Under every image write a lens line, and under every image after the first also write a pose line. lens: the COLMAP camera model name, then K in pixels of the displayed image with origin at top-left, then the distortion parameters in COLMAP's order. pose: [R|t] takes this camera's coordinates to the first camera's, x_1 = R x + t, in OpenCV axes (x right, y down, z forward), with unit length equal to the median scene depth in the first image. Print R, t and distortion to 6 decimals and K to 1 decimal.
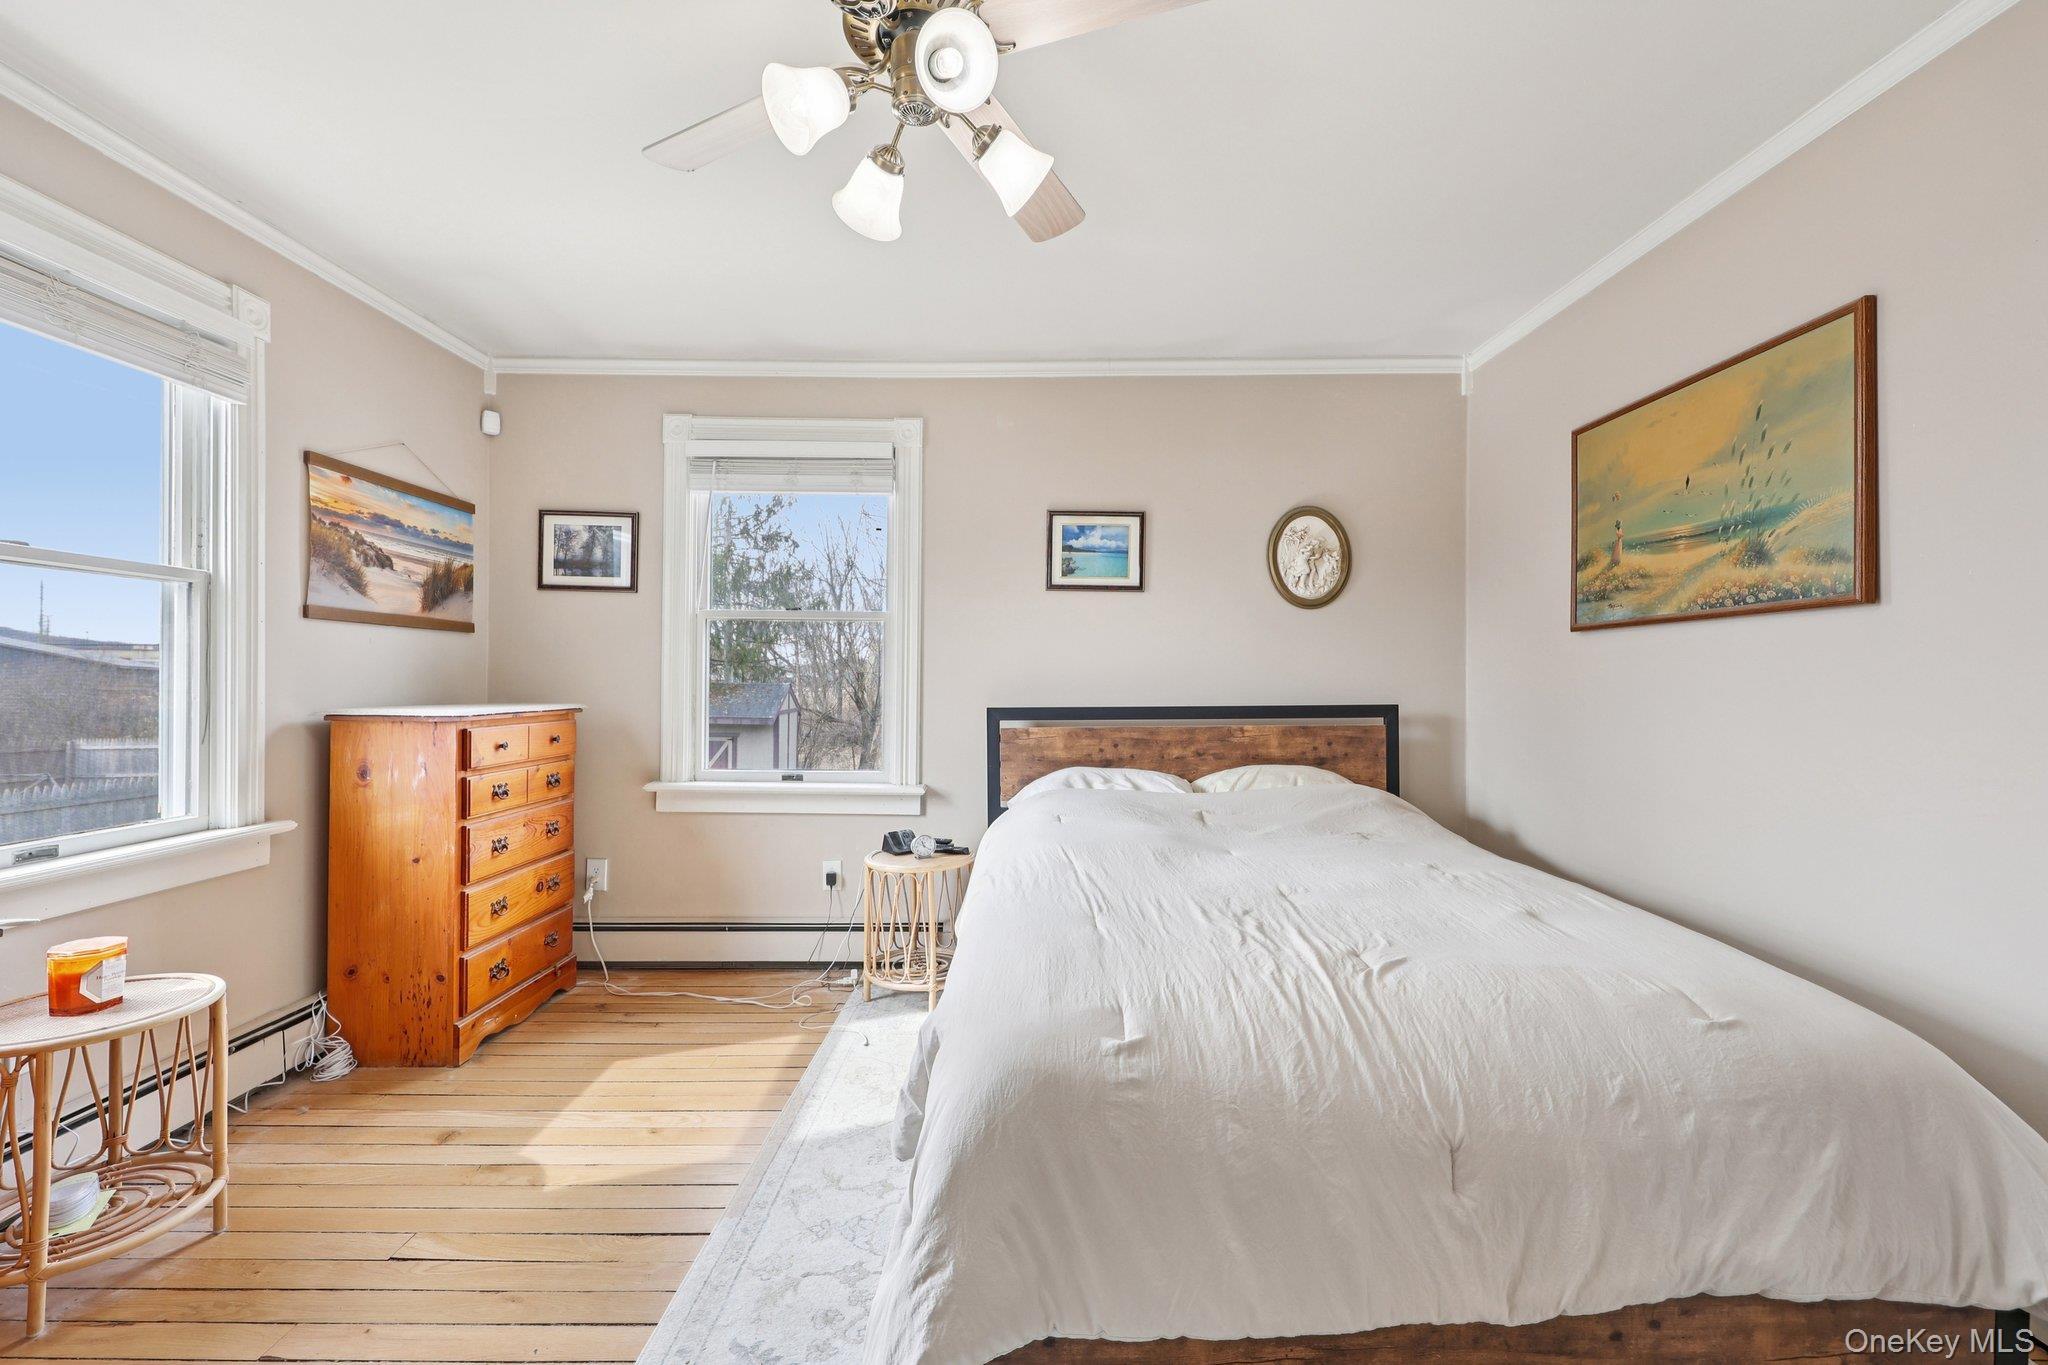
lens RADIAL K [[857.8, 0, 1024.7], [0, 857.8, 672.5], [0, 0, 1]] dist [0.002934, 0.000080]
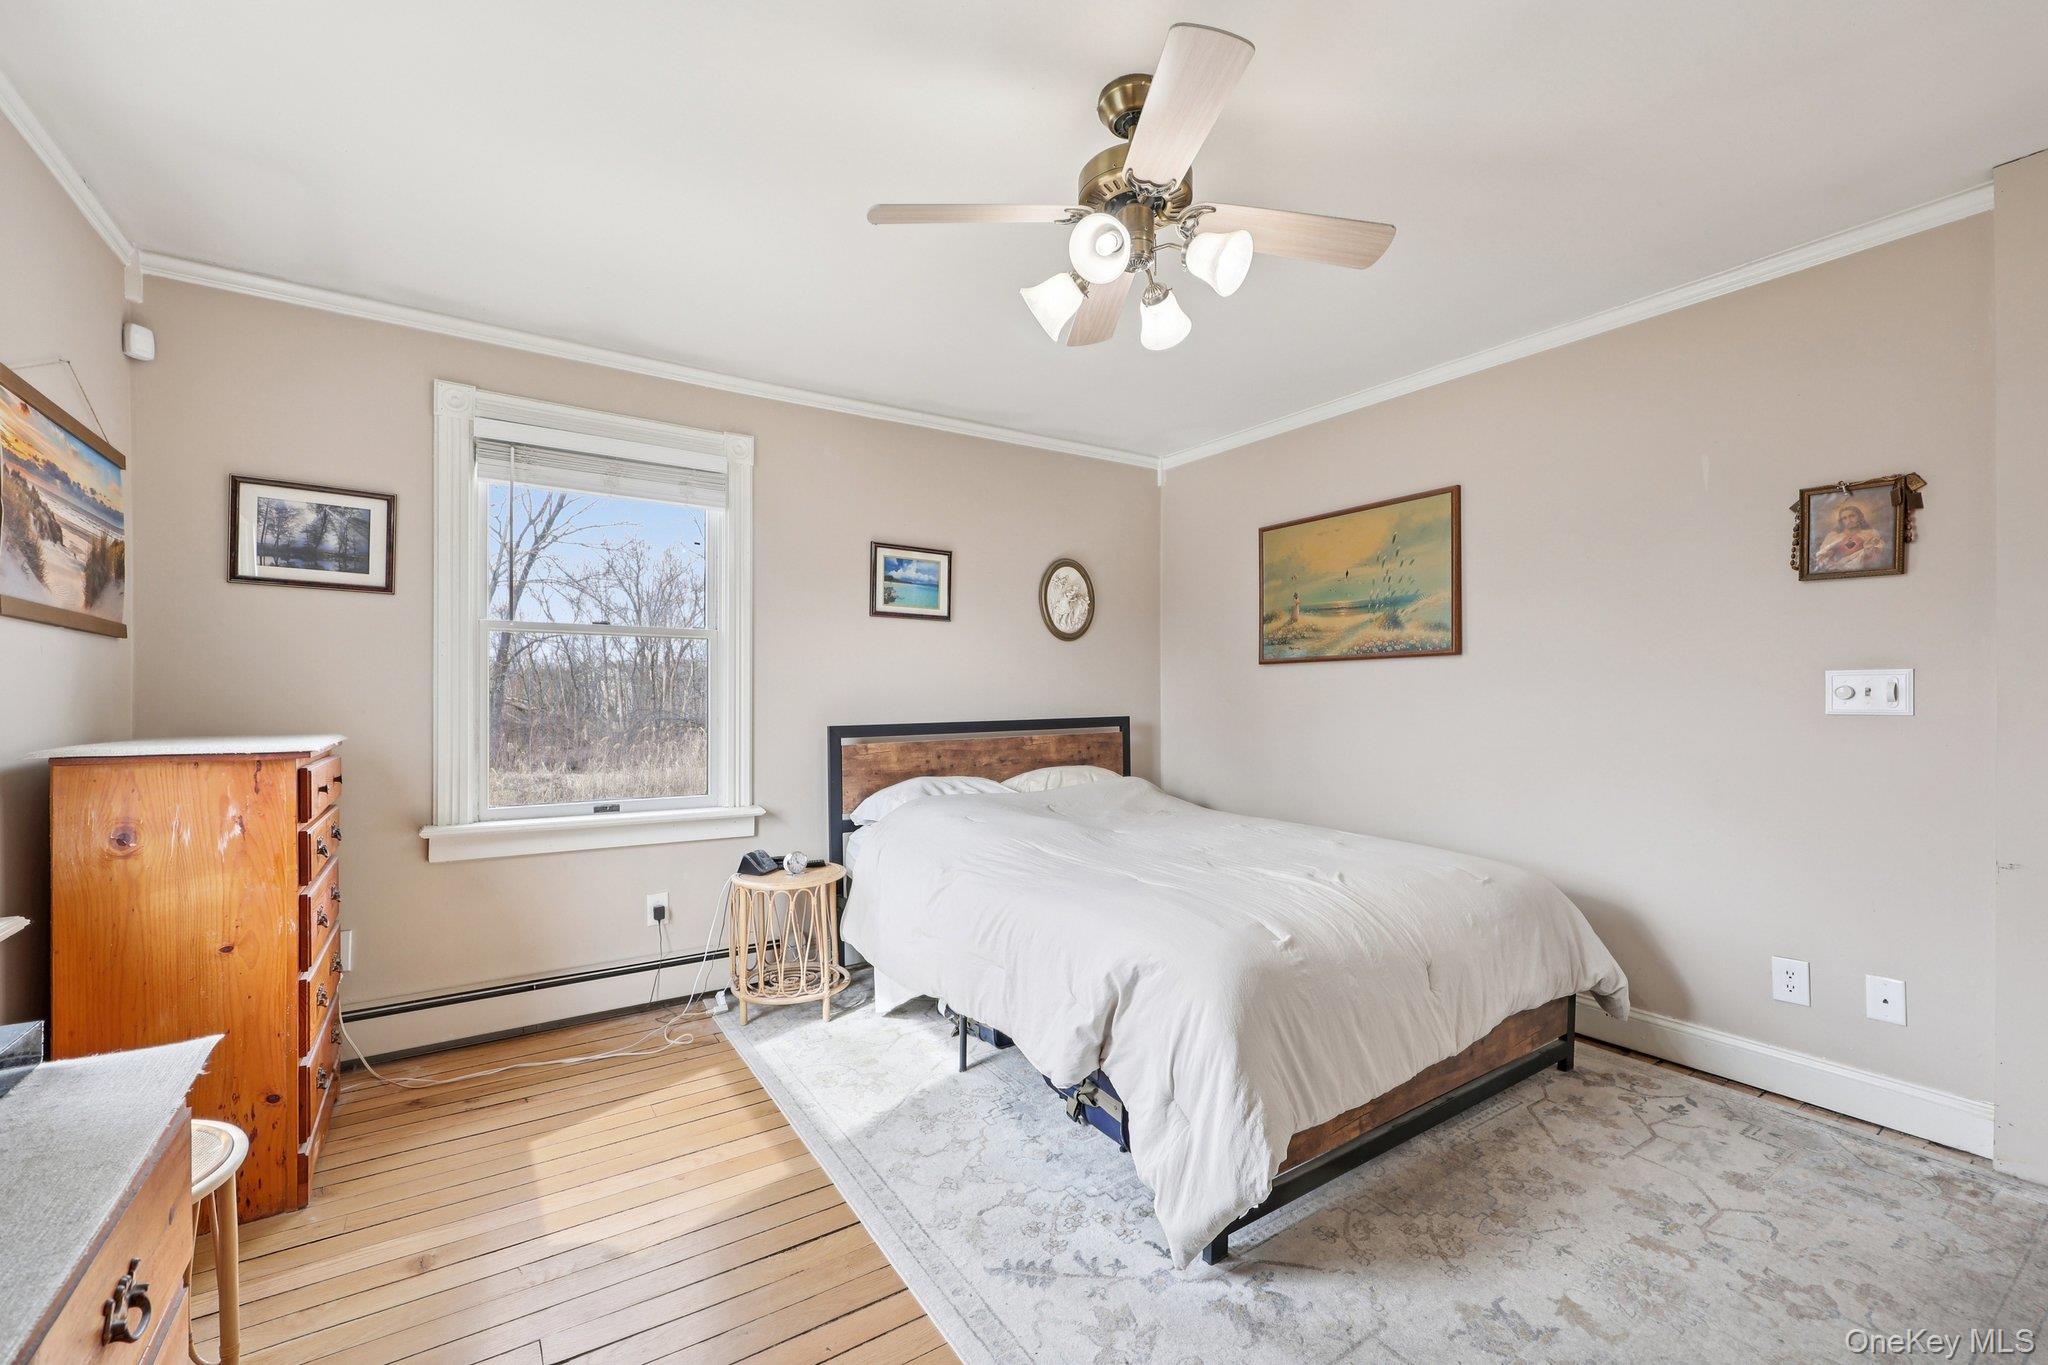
lens RADIAL K [[857.8, 0, 1007.8], [0, 857.8, 694.6], [0, 0, 1]] dist [0.002934, 0.000080]
pose [[0.832002, -0.003688, 0.554760, -0.450227], [0.000778, 0.999985, 0.005481, -0.003155], [-0.554772, -0.004129, 0.831992, 0.009033]]
